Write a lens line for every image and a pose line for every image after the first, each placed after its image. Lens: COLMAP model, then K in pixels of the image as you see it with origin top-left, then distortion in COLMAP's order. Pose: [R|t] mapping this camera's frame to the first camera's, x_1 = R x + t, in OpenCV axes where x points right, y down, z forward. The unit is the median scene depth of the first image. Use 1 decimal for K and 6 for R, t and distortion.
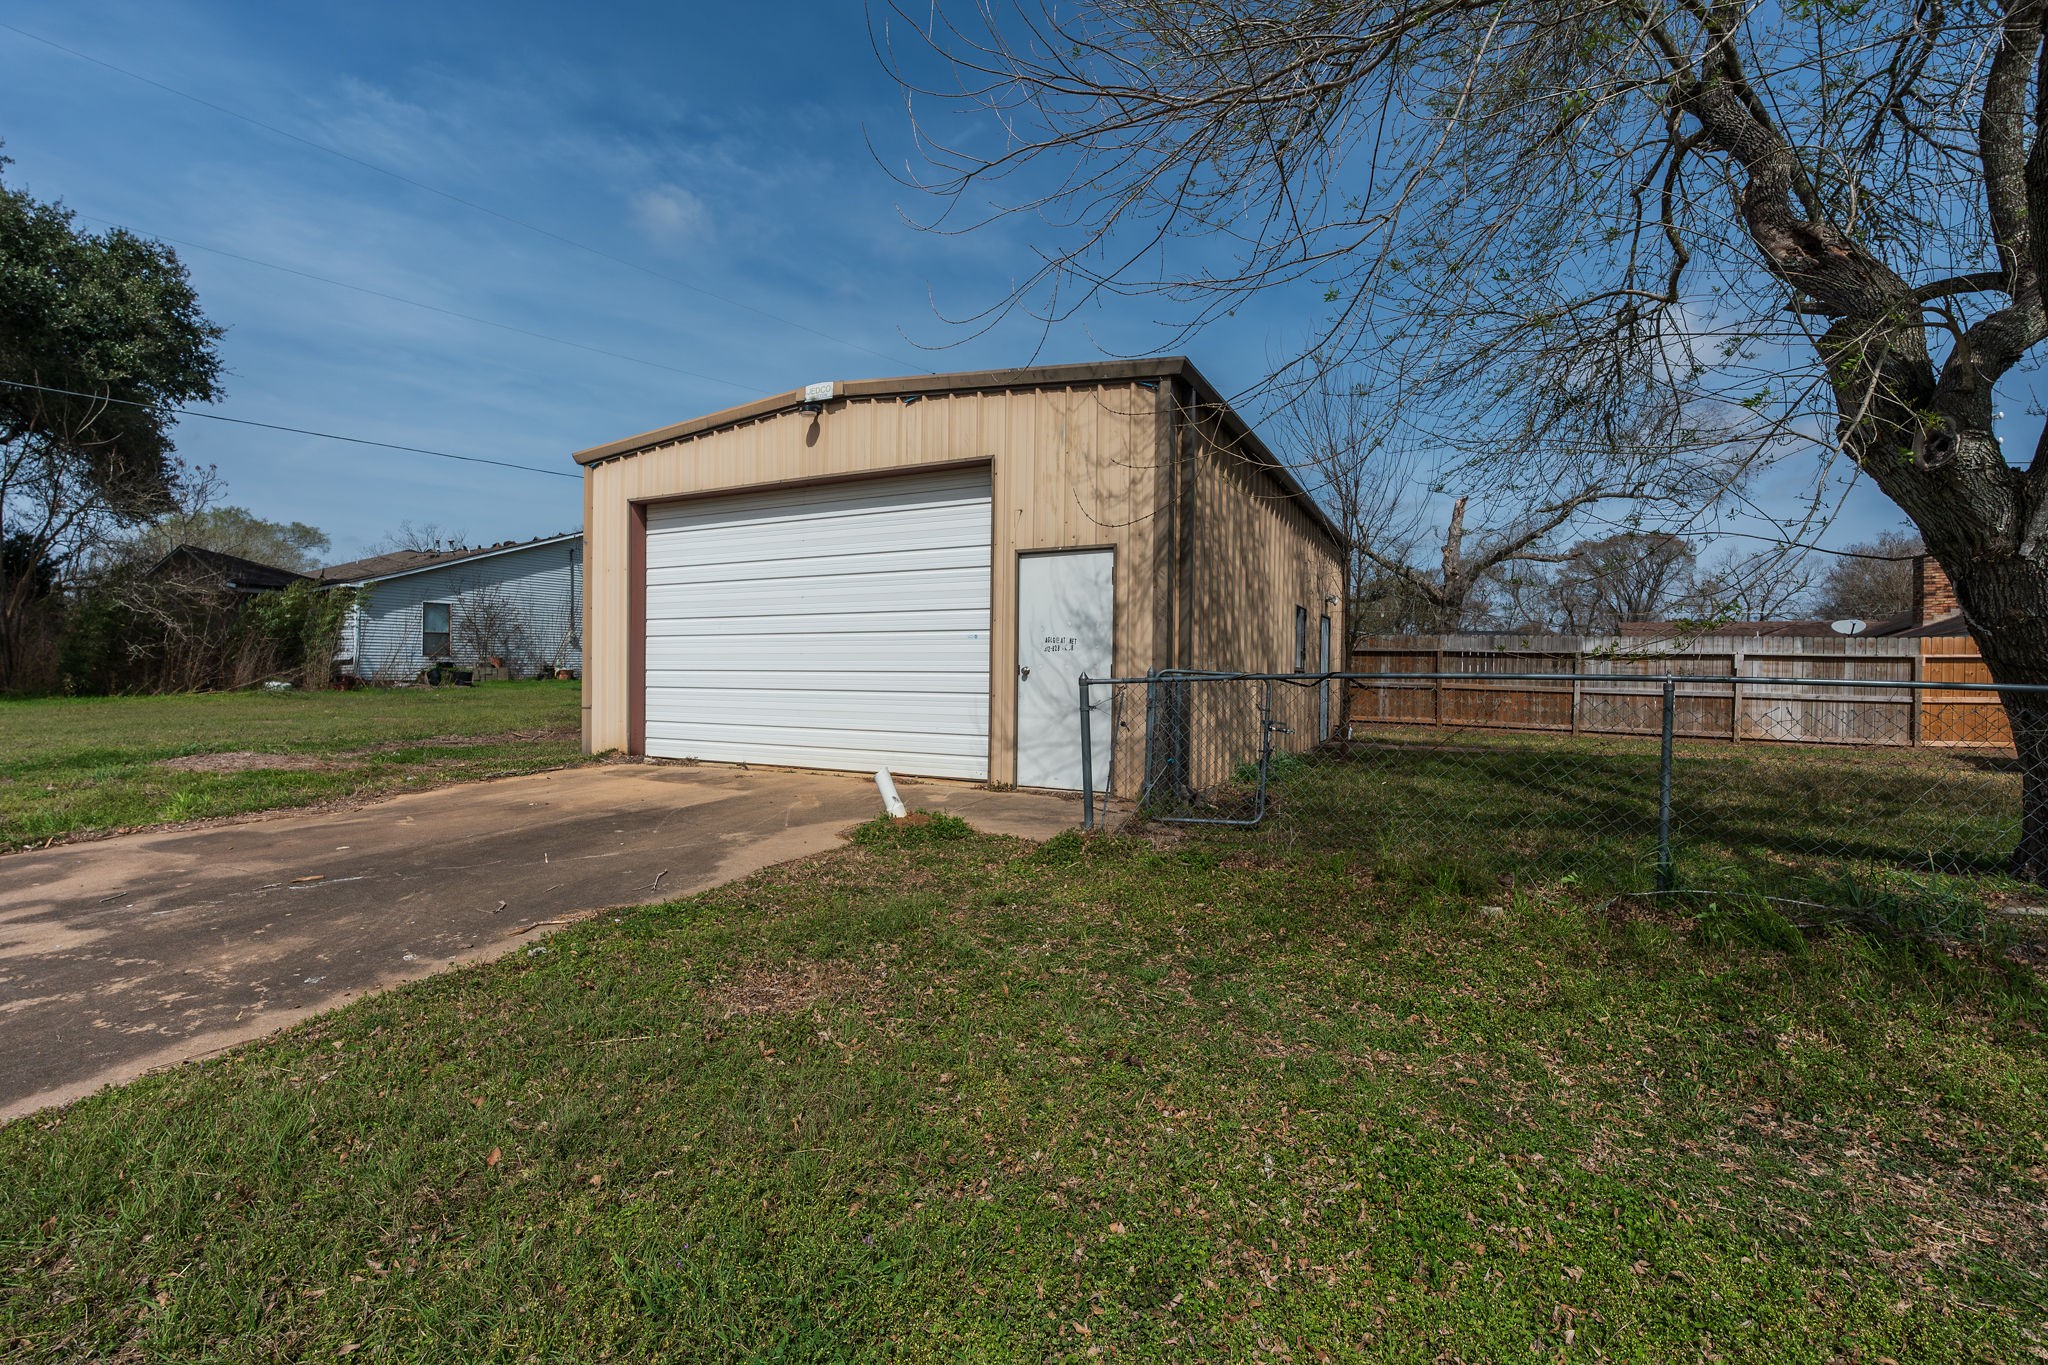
lens RADIAL K [[905.7, 0, 1024.0], [0, 905.7, 682.5], [0, 0, 1]] dist [-0.000238, -0.000088]
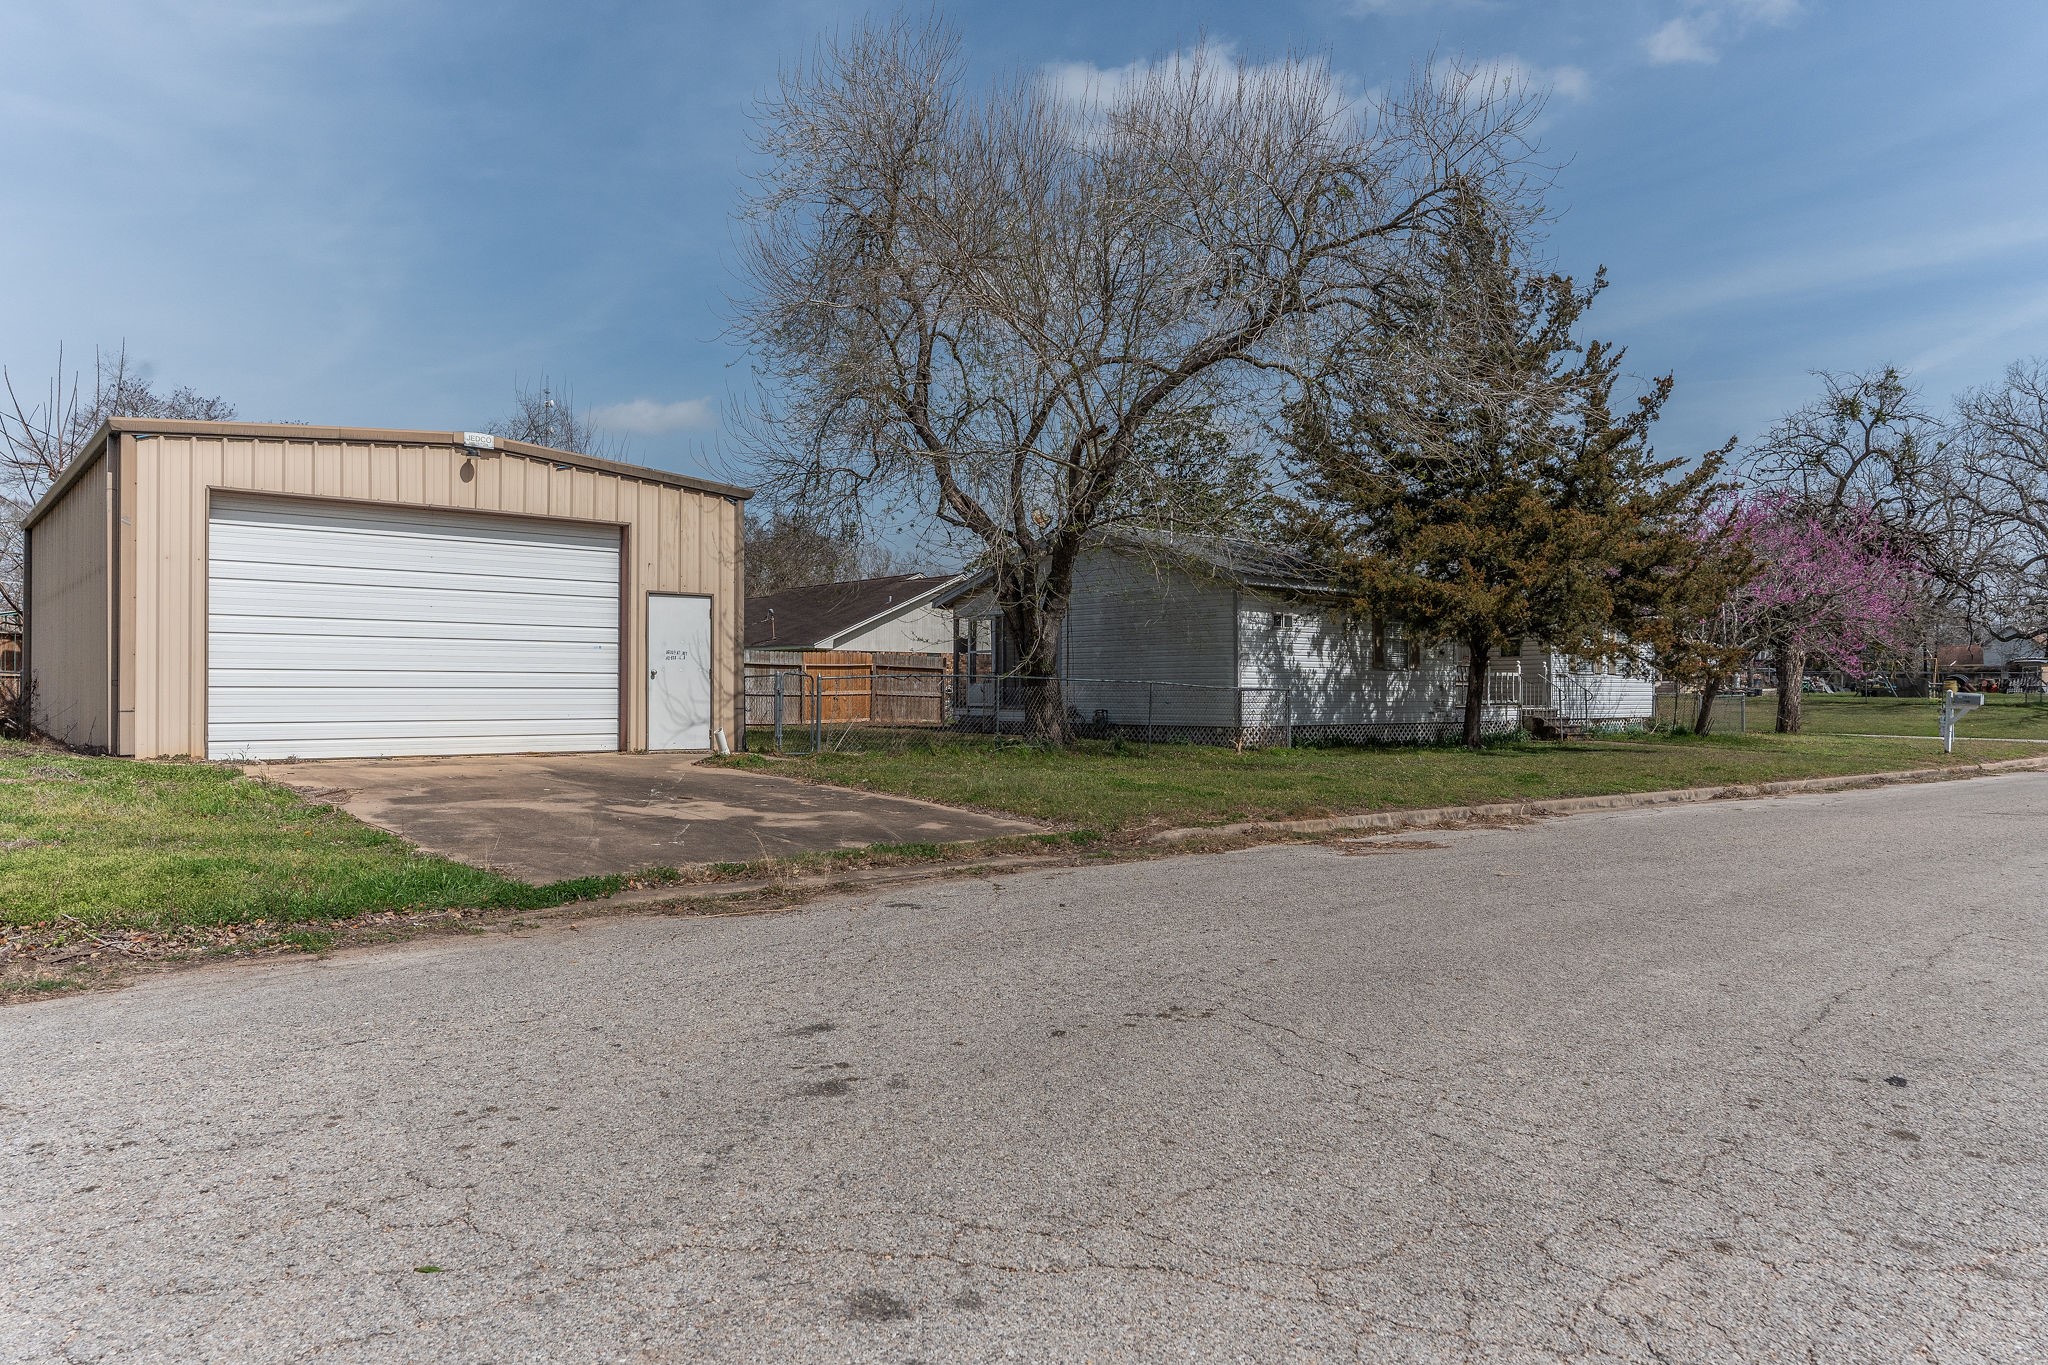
lens RADIAL K [[1345.3, 0, 1024.0], [0, 1345.3, 682.5], [0, 0, 1]] dist [-0.000290, 0.000381]
pose [[0.357140, -0.003349, 0.934045, -1.748008], [0.009290, 0.999957, 0.000034, 0.008867], [-0.934005, 0.008665, 0.357155, -0.335789]]
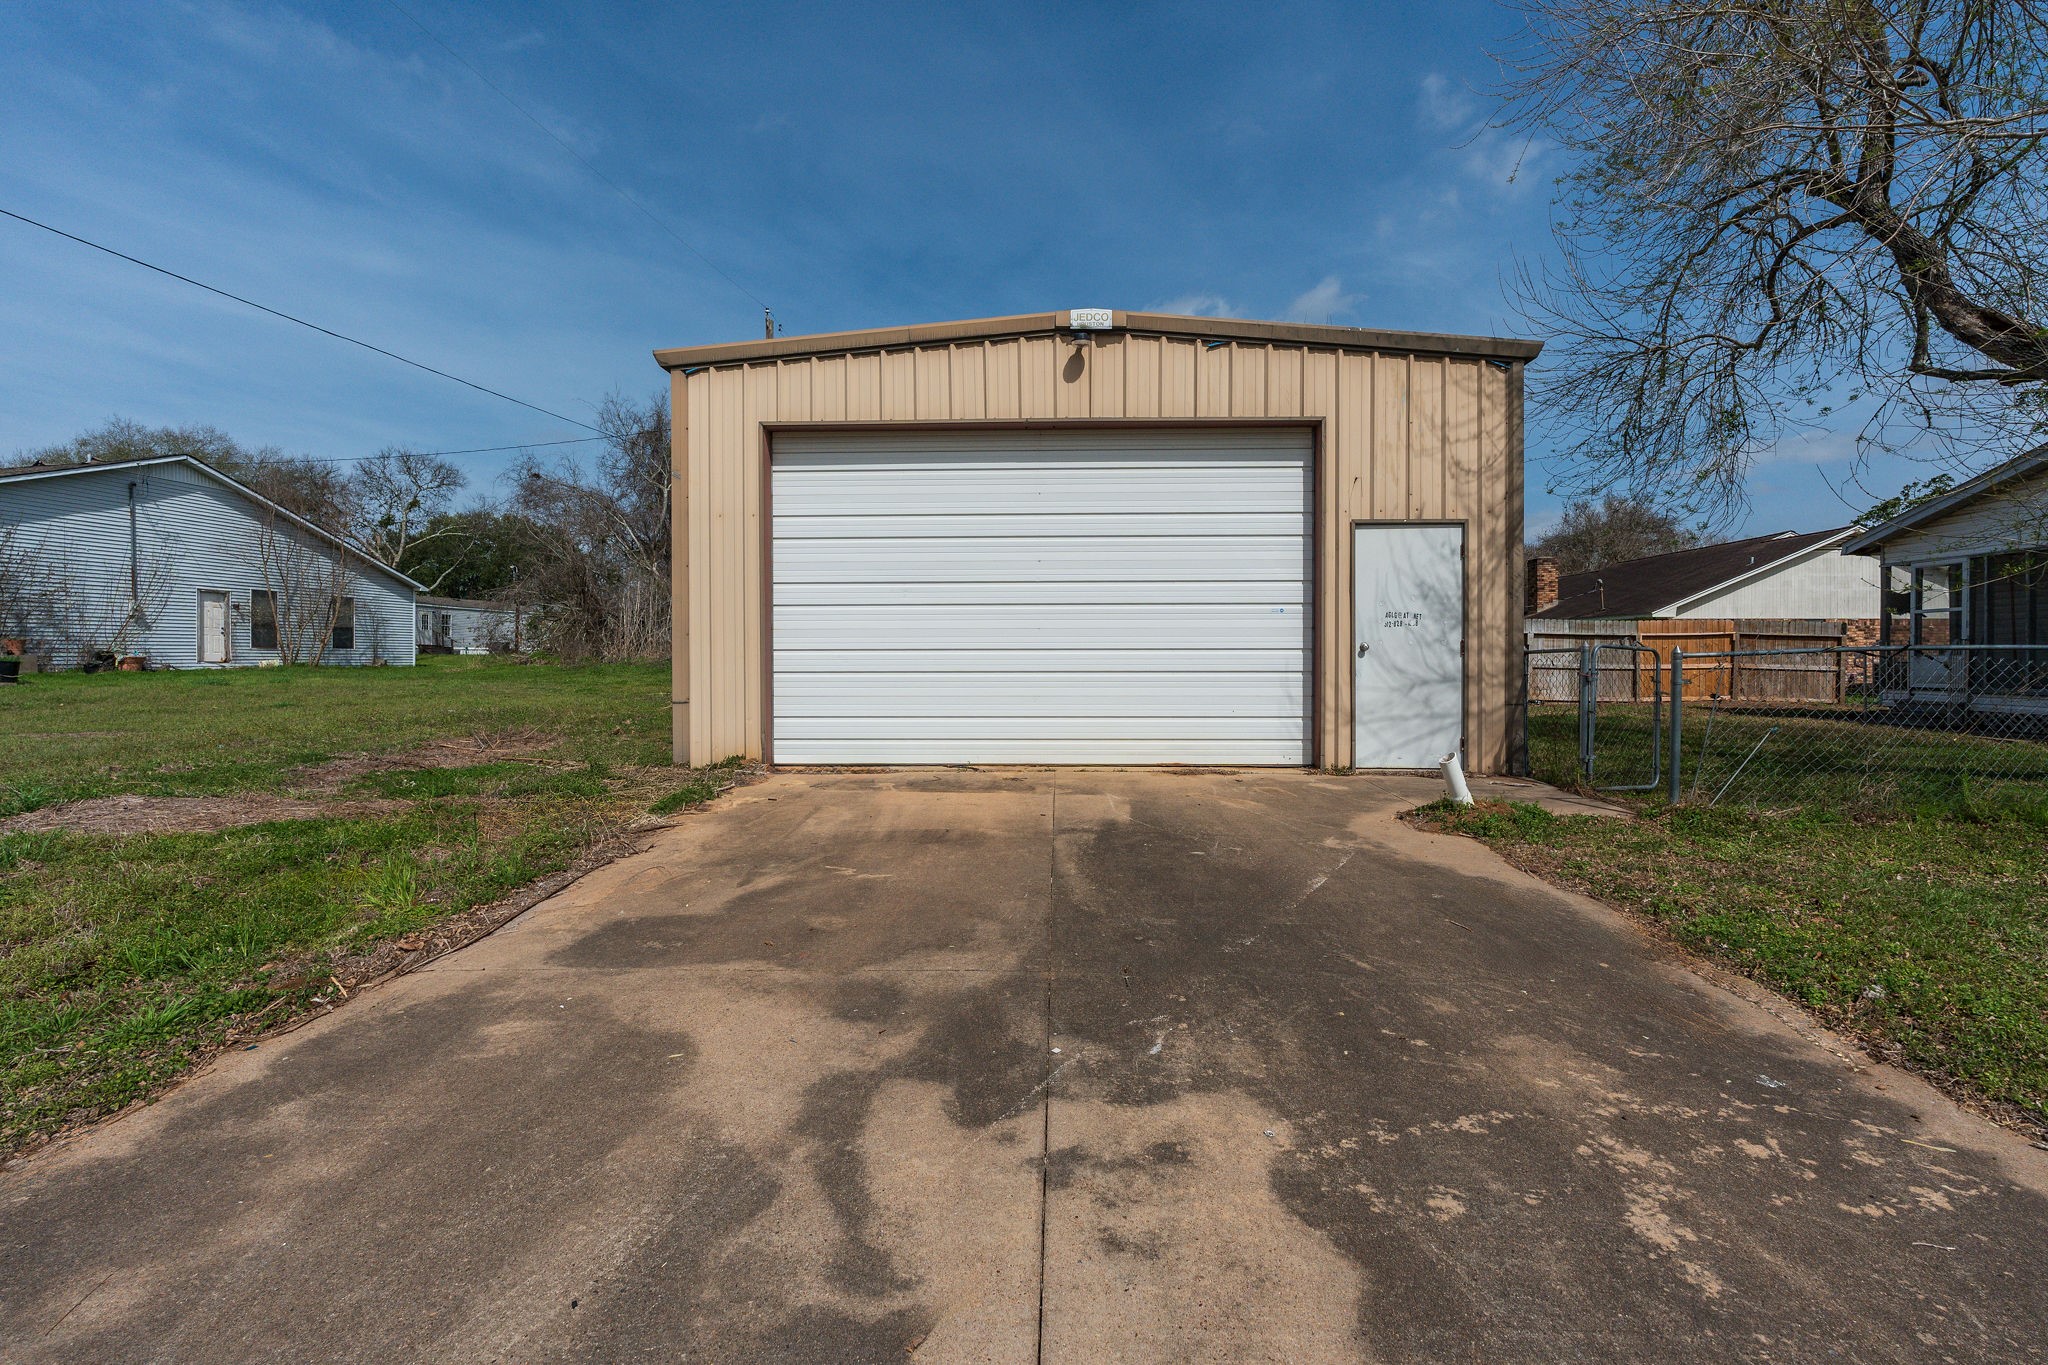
lens RADIAL K [[923.3, 0, 1022.8], [0, 923.3, 670.9], [0, 0, 1]] dist [-0.001854, -0.000043]
pose [[0.897801, -0.017259, 0.440064, -0.710771], [0.014525, 0.999849, 0.009581, -0.002262], [-0.440162, -0.002210, 0.897916, 0.271059]]
